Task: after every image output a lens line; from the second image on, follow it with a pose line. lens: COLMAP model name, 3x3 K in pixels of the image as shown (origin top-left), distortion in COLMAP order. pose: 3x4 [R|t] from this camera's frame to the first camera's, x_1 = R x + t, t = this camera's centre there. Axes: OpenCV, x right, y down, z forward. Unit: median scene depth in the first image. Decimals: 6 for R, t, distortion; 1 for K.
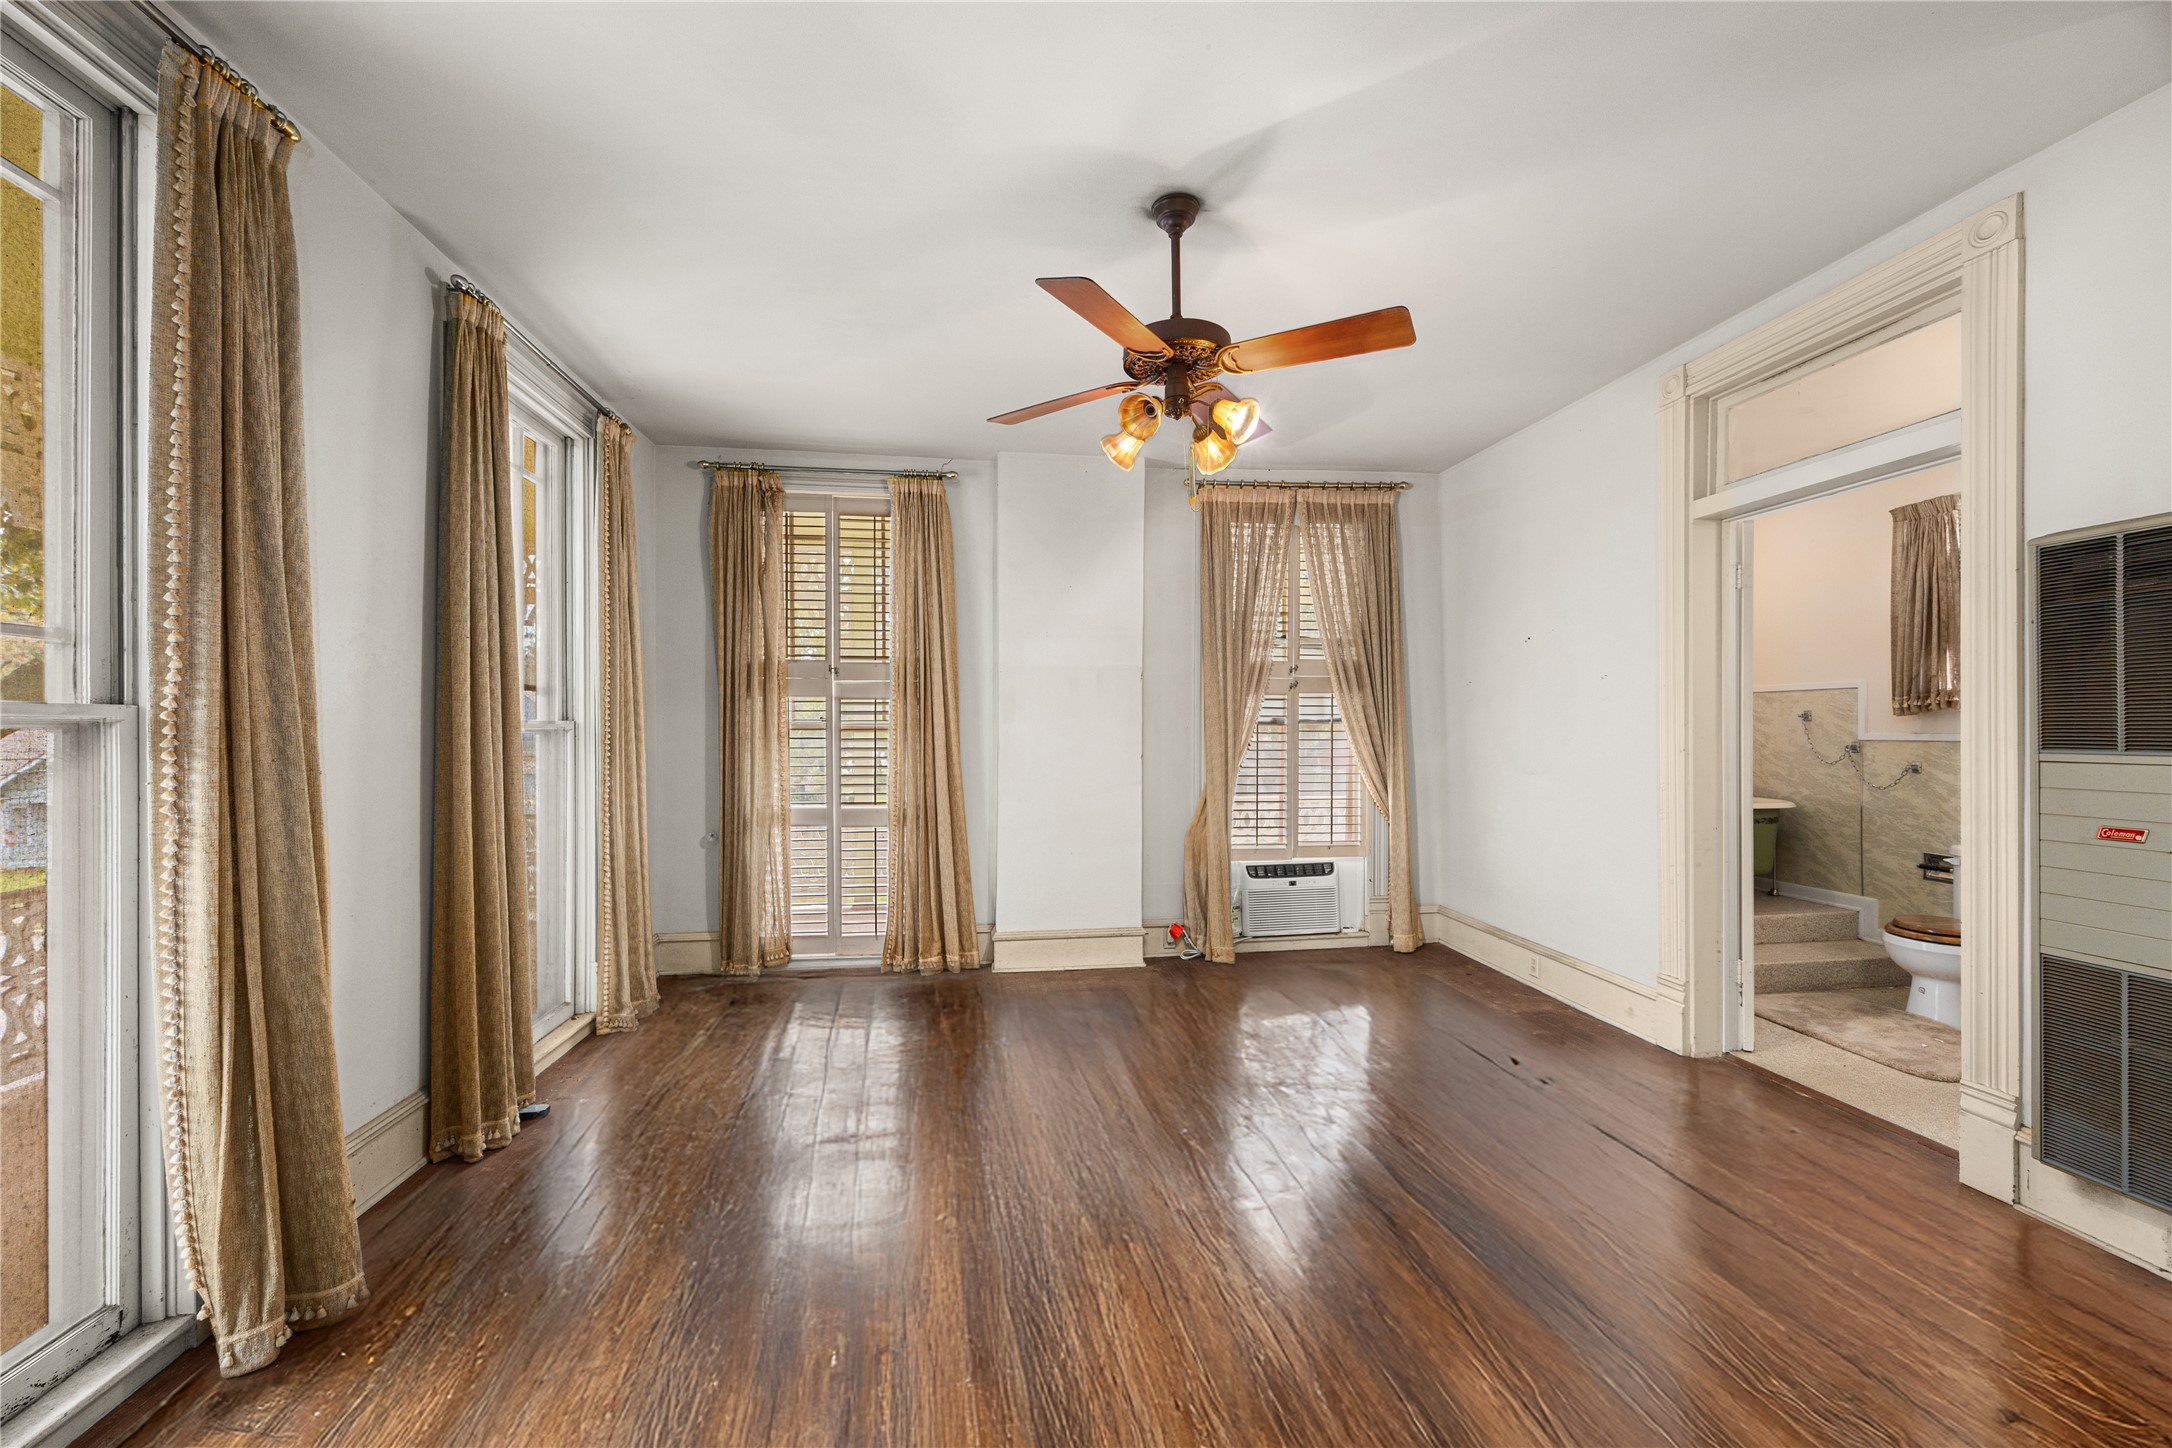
lens RADIAL K [[856.9, 0, 1078.5], [0, 856.9, 722.3], [0, 0, 1]] dist [0.001209, 0.000028]
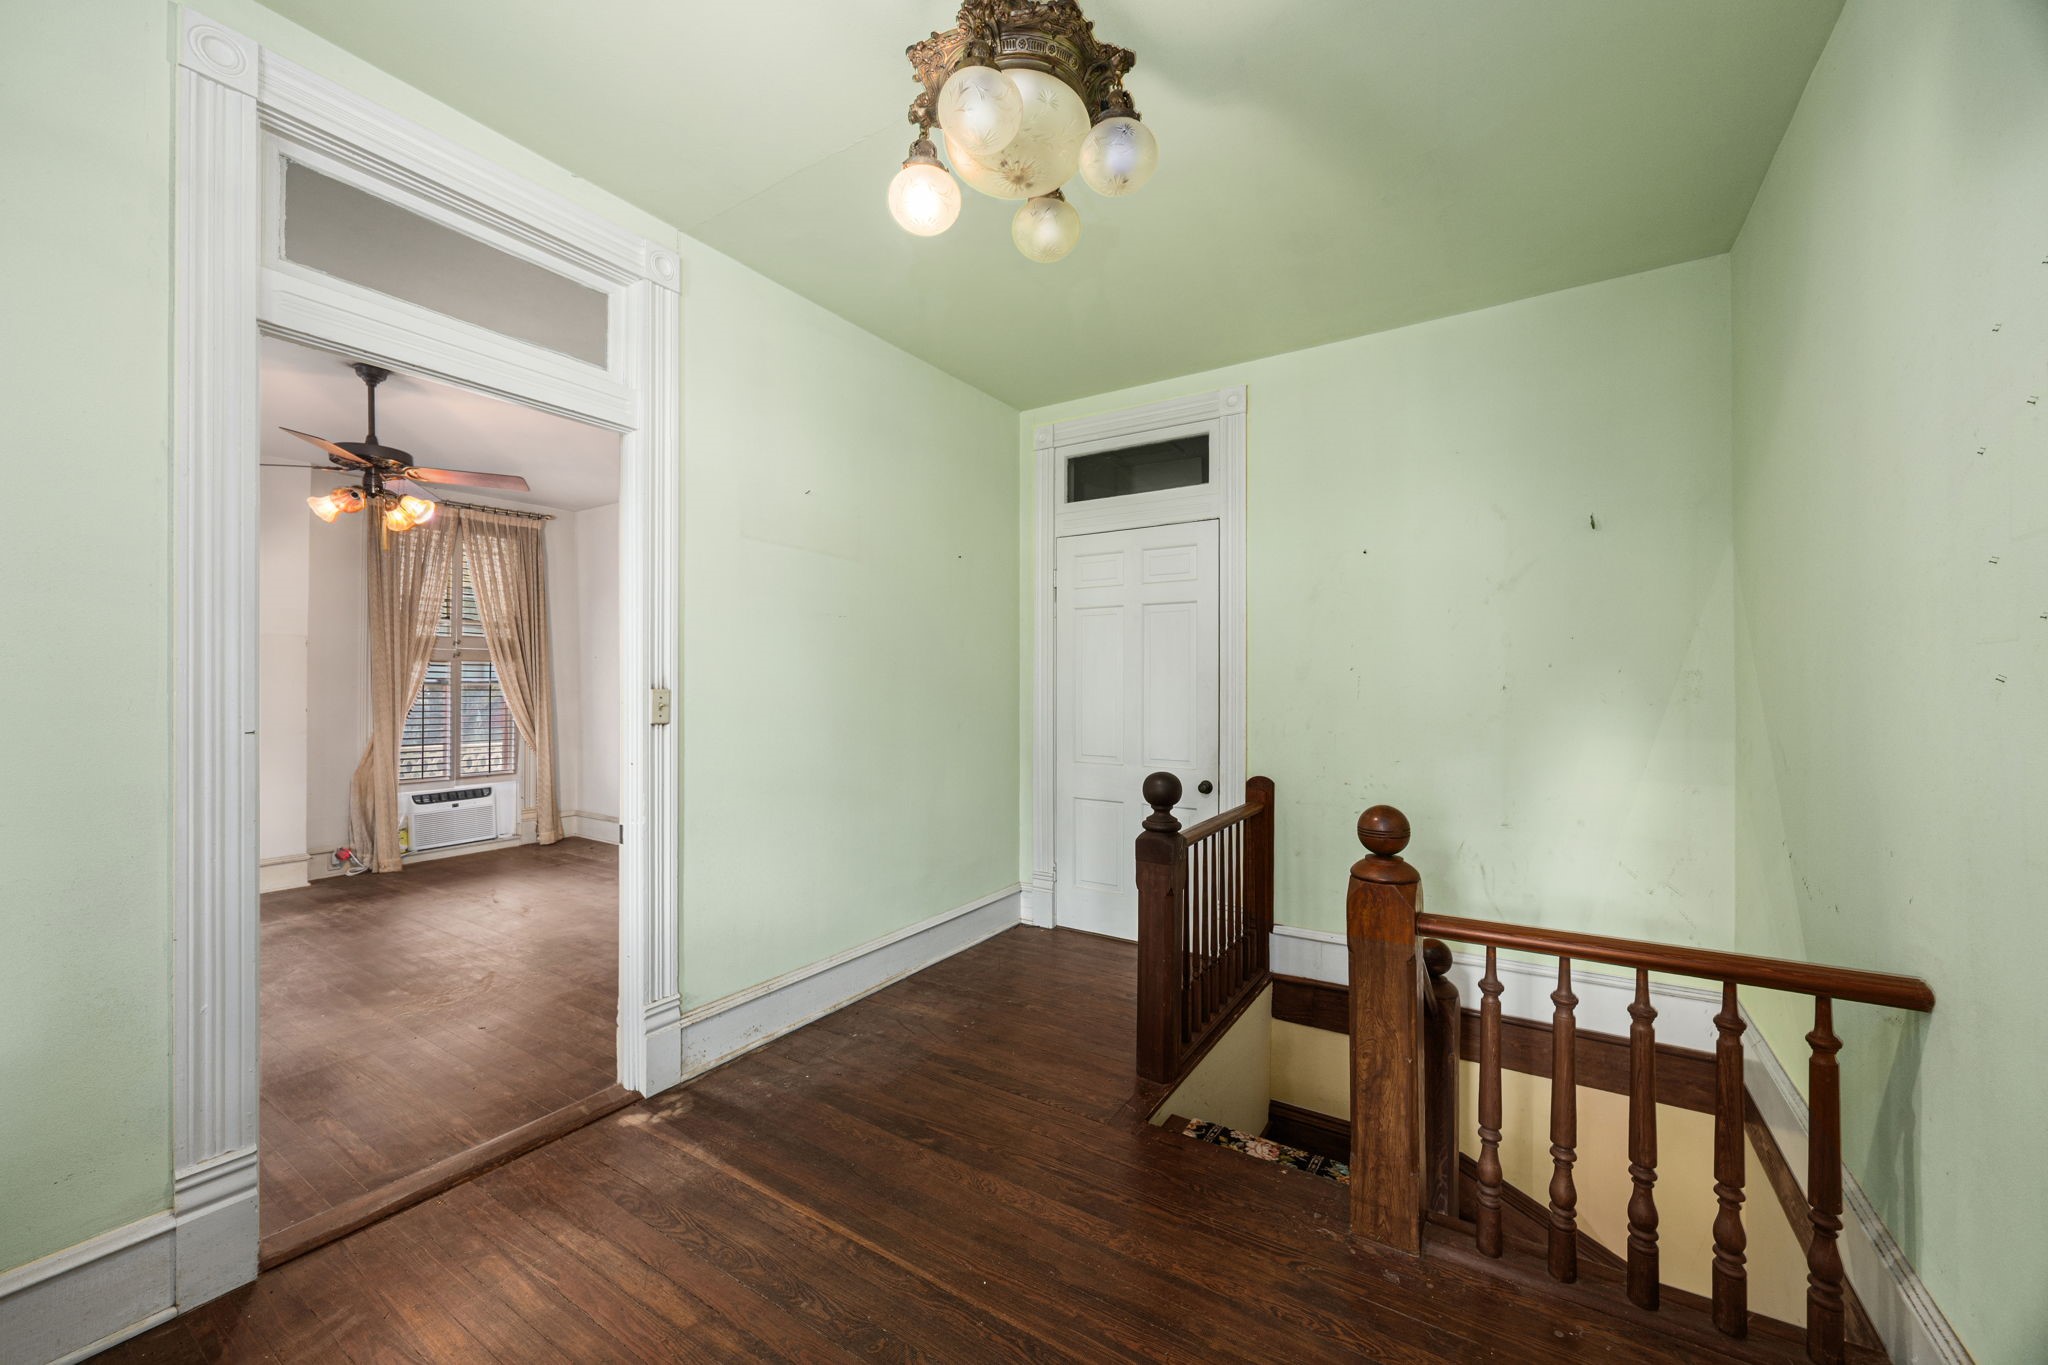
lens RADIAL K [[784.5, 0, 1005.4], [0, 784.5, 683.5], [0, 0, 1]] dist [-0.004000, 0.000766]
pose [[0.656086, 0.003412, 0.754679, -0.105359], [0.000728, 0.999986, -0.005154, 0.007492], [-0.754686, 0.003931, 0.656074, -0.432850]]
